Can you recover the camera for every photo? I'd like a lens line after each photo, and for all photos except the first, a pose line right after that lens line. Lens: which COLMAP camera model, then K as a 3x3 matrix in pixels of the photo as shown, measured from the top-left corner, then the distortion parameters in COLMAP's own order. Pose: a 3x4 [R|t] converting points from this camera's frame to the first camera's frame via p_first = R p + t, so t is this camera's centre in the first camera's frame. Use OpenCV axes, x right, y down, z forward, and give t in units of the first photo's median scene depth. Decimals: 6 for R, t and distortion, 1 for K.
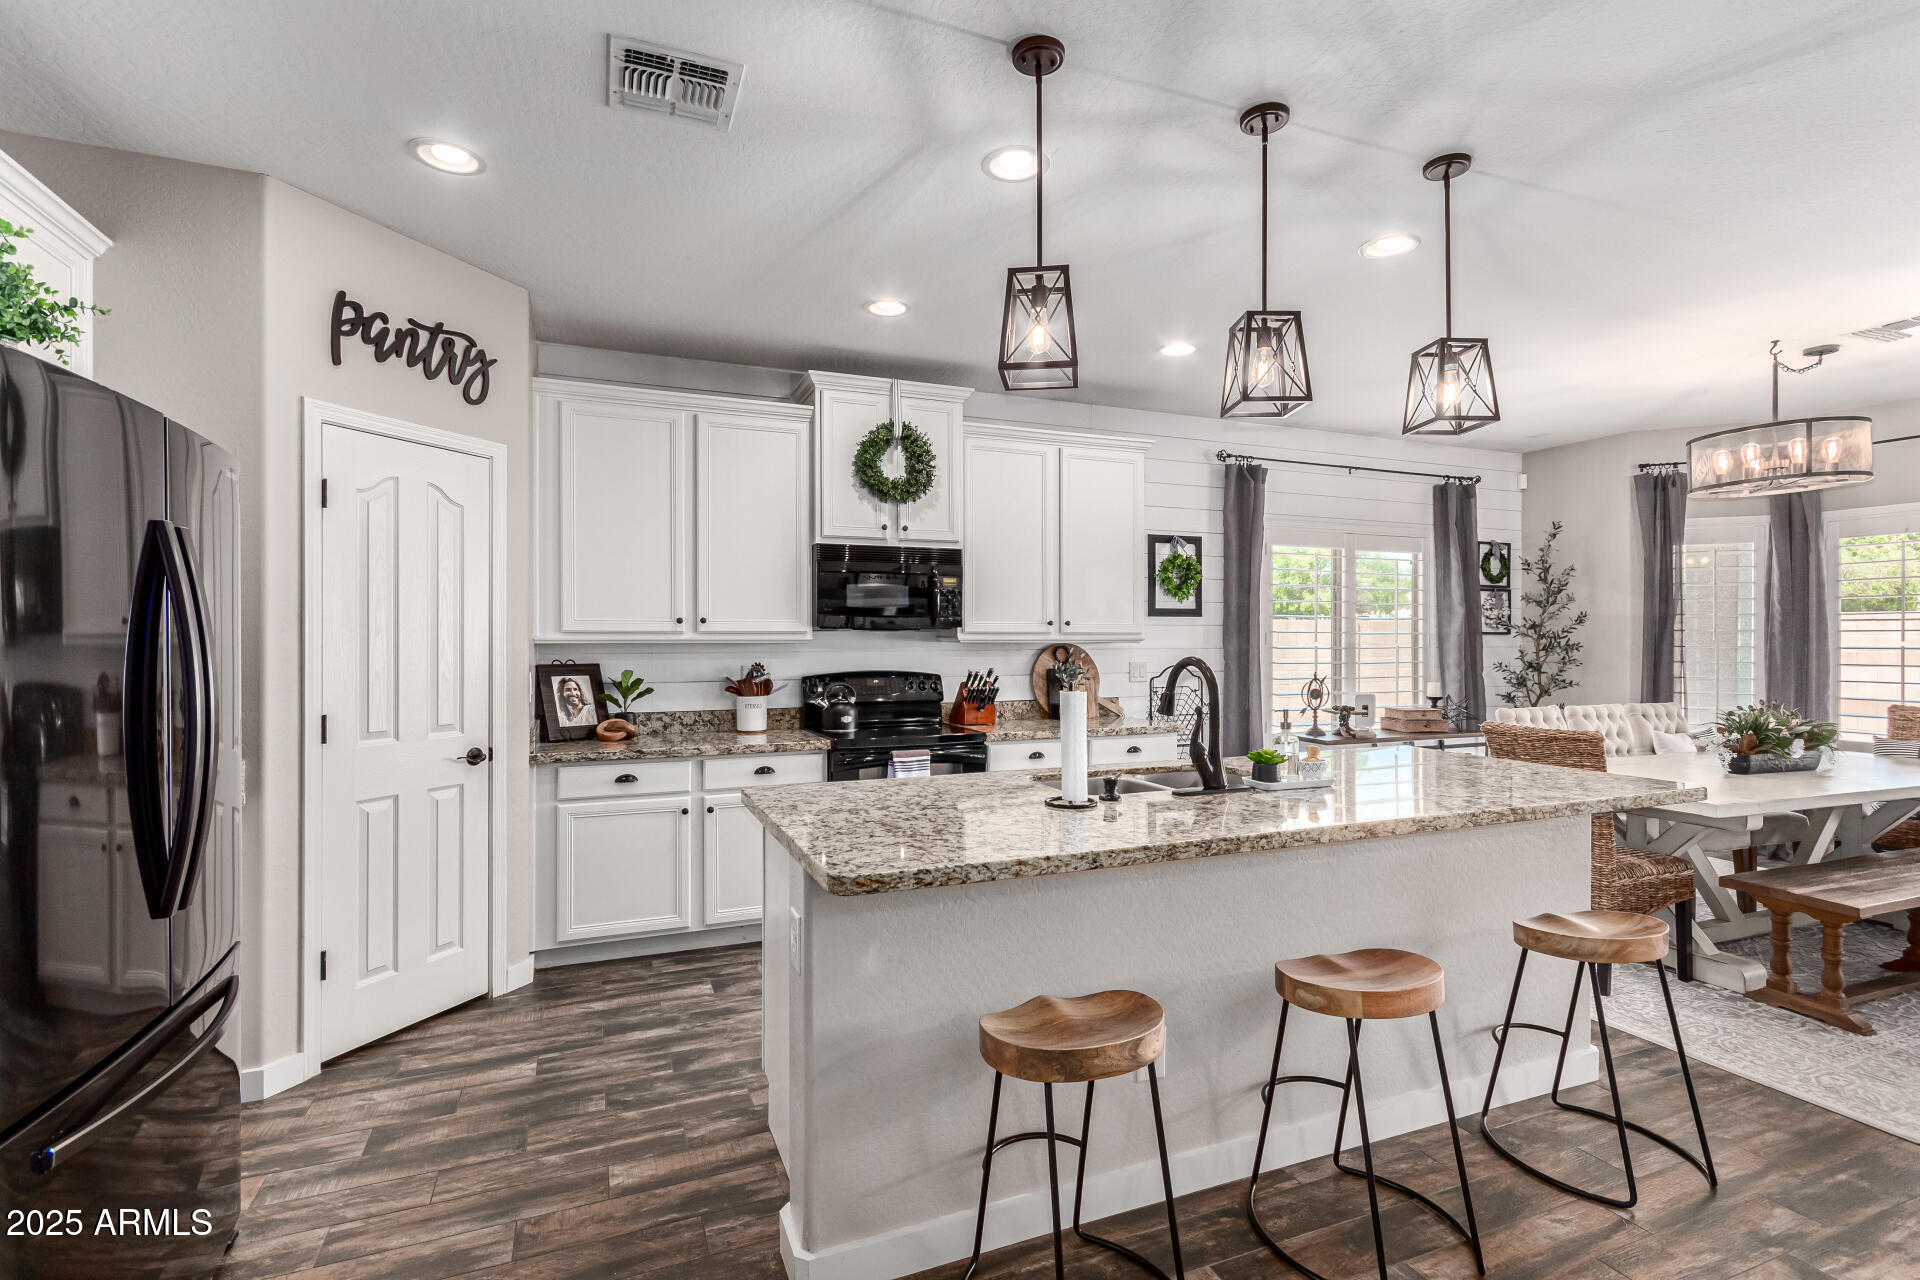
lens RADIAL K [[893.9, 0, 953.5], [0, 893.9, 636.6], [0, 0, 1]] dist [0.019823, 0.000761]
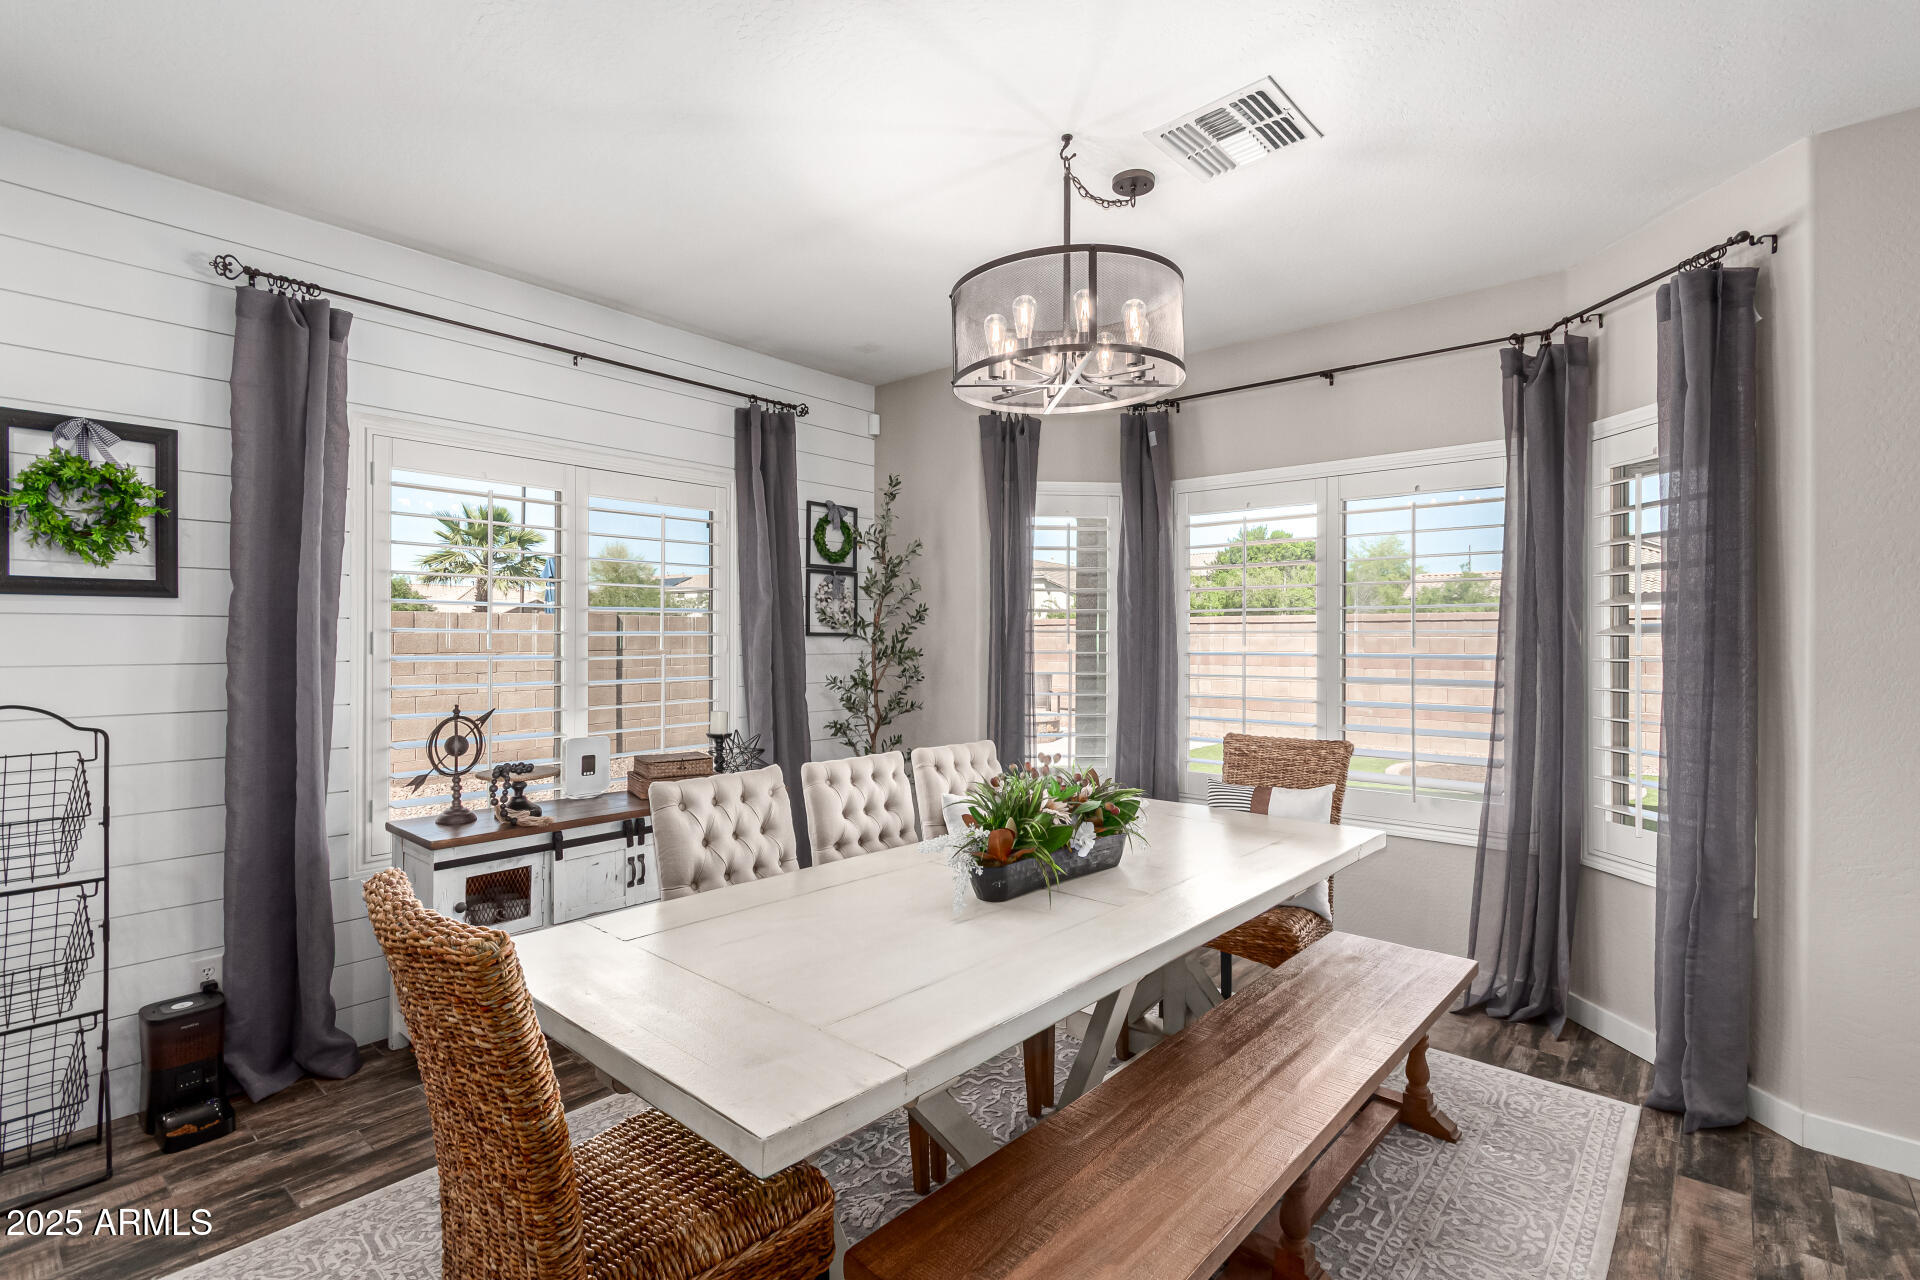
lens RADIAL K [[893.9, 0, 963.5], [0, 893.9, 640.6], [0, 0, 1]] dist [0.019823, 0.000761]
pose [[0.892574, -0.000951, 0.450901, 0.426952], [-0.000723, 0.999993, 0.003540, -0.001825], [-0.450901, -0.003486, 0.892567, 0.376232]]
